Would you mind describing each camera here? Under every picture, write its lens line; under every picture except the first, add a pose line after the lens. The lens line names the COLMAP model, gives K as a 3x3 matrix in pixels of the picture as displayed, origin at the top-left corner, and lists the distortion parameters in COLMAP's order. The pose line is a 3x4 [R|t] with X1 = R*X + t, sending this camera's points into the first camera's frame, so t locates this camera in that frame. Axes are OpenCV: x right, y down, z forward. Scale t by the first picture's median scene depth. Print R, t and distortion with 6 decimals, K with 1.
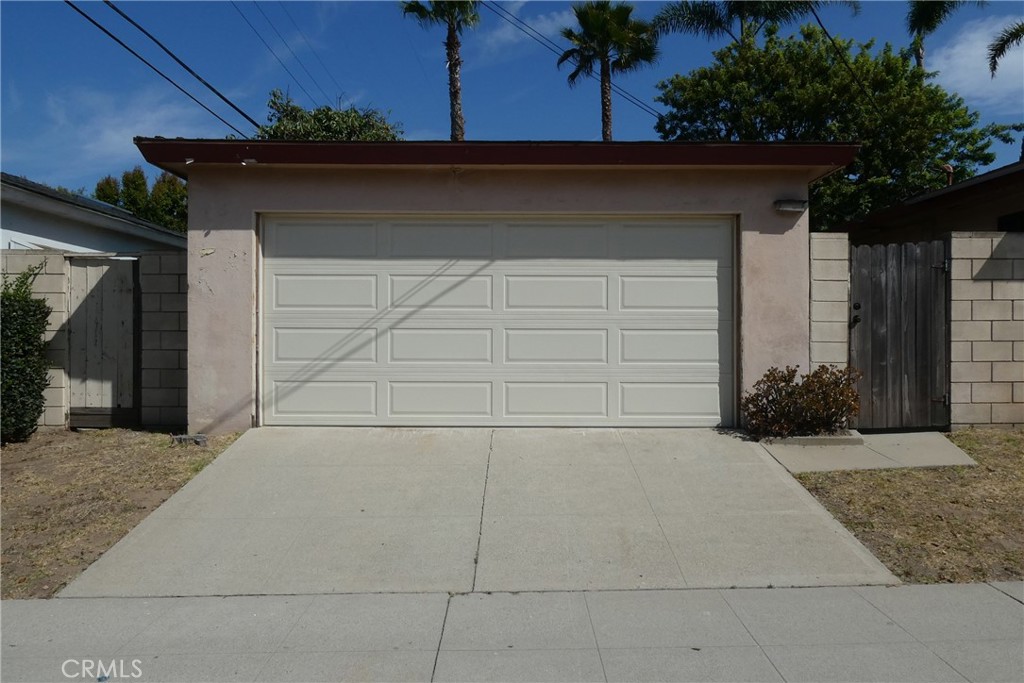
lens RADIAL K [[728.8, 0, 512.0], [0, 728.8, 341.5], [0, 0, 1]] dist [0.005608, 0.002559]
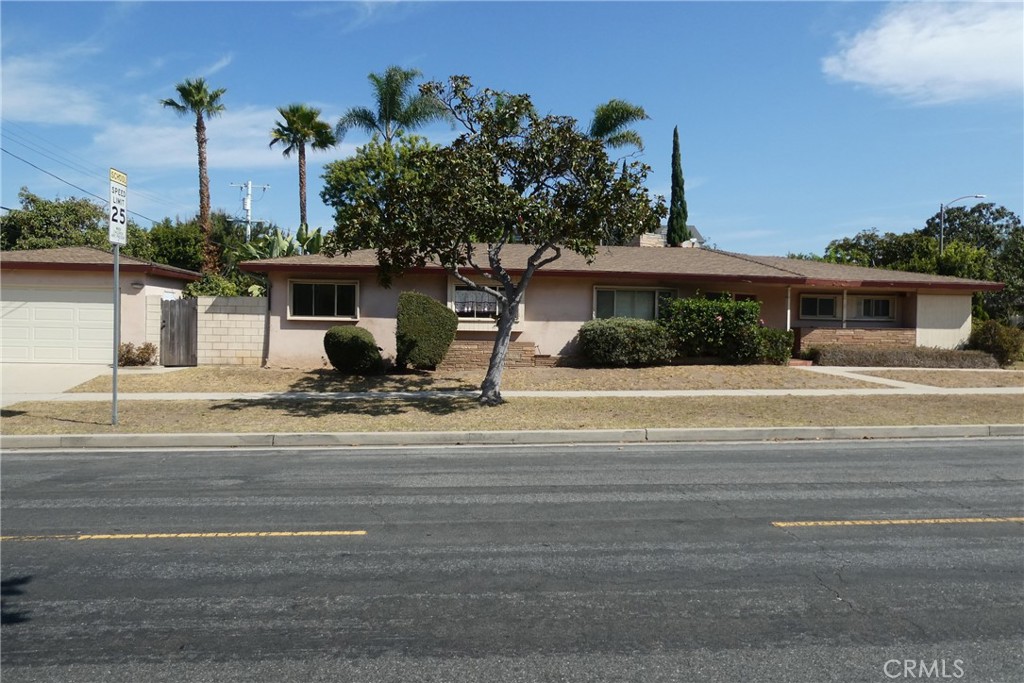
lens RADIAL K [[728.8, 0, 512.0], [0, 728.8, 341.5], [0, 0, 1]] dist [0.005608, 0.002559]
pose [[0.997114, 0.015193, 0.074390, 1.591080], [-0.016396, 0.999744, 0.015593, -0.037275], [-0.074134, -0.016767, 0.997107, -1.877710]]
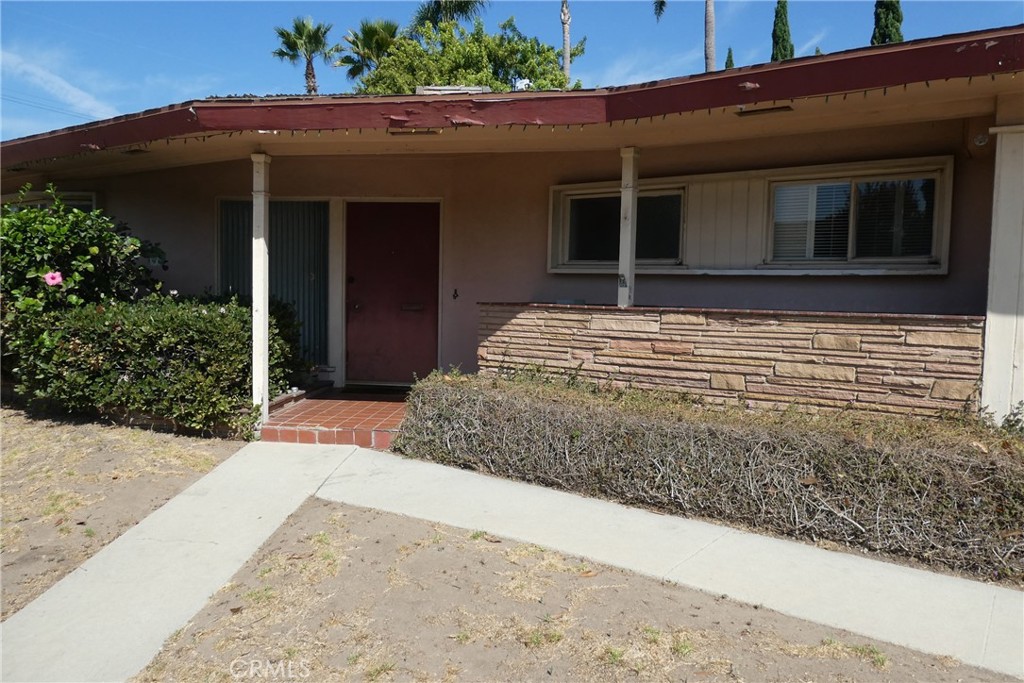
lens RADIAL K [[728.8, 0, 512.0], [0, 728.8, 341.5], [0, 0, 1]] dist [0.005608, 0.002559]
pose [[0.812186, 0.057367, -0.580571, 3.610907], [-0.024073, 0.997601, 0.064898, -0.081118], [0.582901, -0.038733, 0.811619, 0.462580]]
